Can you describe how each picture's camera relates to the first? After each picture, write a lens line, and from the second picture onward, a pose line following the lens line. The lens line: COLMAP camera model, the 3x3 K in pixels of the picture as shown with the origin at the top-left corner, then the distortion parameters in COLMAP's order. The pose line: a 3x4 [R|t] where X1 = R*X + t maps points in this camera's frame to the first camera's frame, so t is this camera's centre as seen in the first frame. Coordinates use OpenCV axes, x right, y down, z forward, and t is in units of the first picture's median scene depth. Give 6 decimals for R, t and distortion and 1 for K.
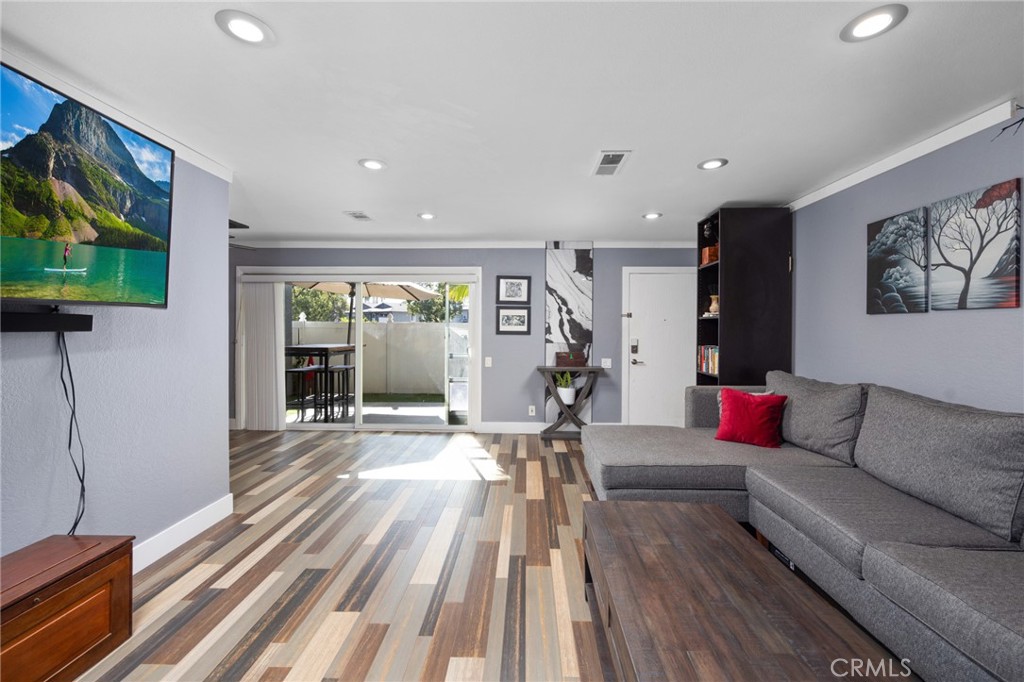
lens RADIAL K [[413.8, 0, 508.5], [0, 413.8, 327.5], [0, 0, 1]] dist [0.001342, -0.000173]
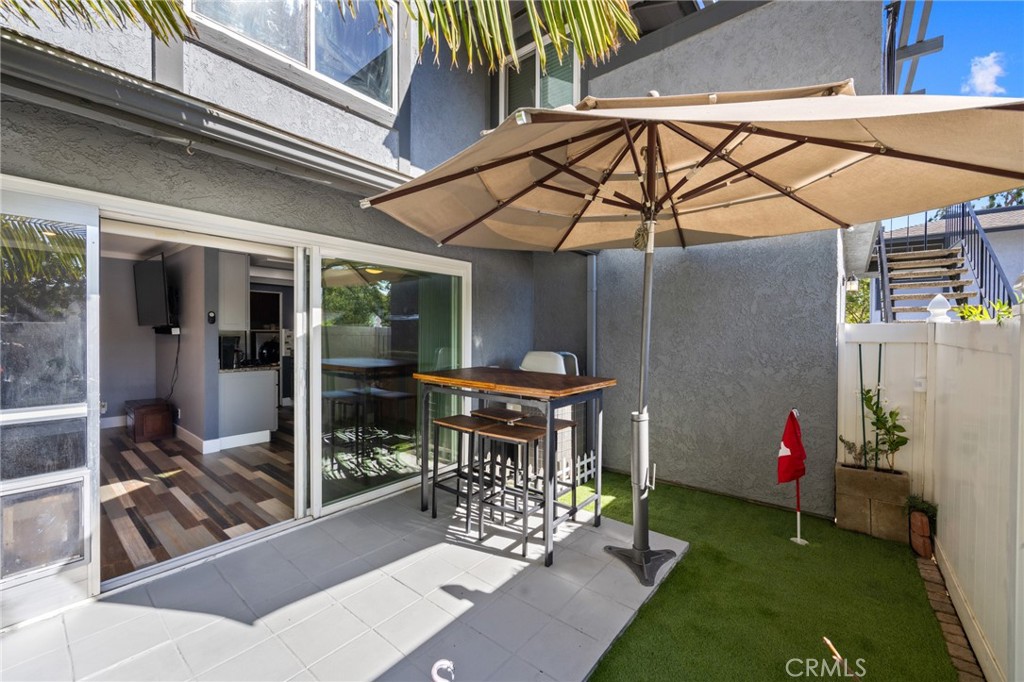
lens RADIAL K [[413.8, 0, 508.0], [0, 413.8, 339.4], [0, 0, 1]] dist [0.001342, -0.000173]
pose [[-0.598063, 0.015701, -0.801295, -0.137796], [-0.005699, 0.999699, 0.023842, -0.041604], [0.801429, 0.018826, -0.597794, 3.650541]]
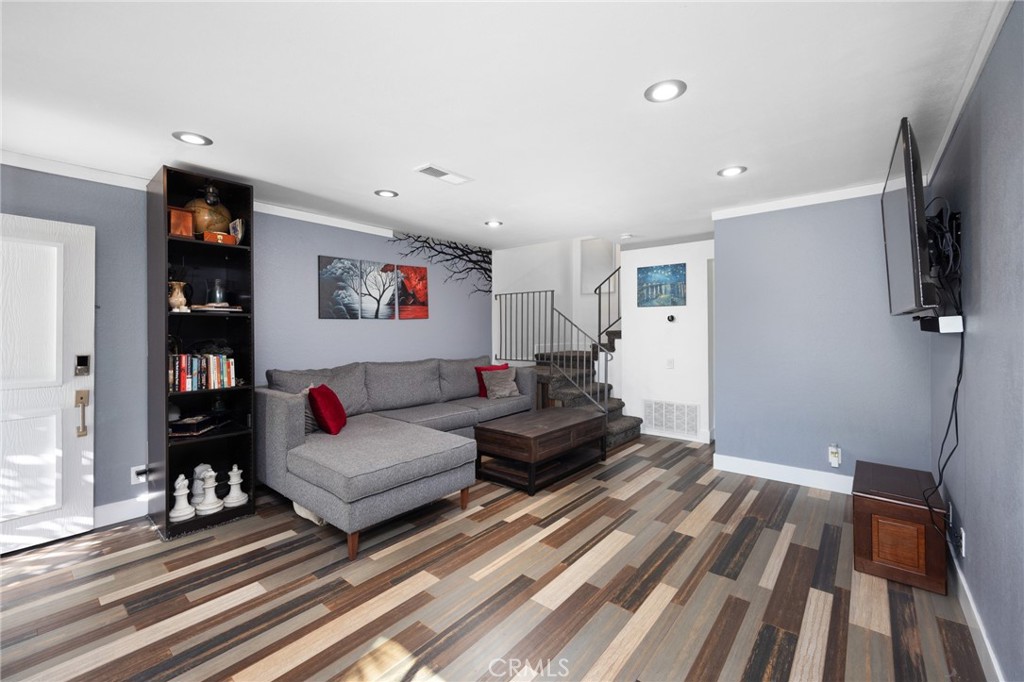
lens RADIAL K [[413.8, 0, 528.6], [0, 413.8, 332.2], [0, 0, 1]] dist [0.001342, -0.000173]
pose [[-0.807021, -0.007113, 0.590480, -0.659893], [-0.000722, 0.999939, 0.011058, -0.000393], [-0.590522, 0.008498, -0.806977, 2.034996]]
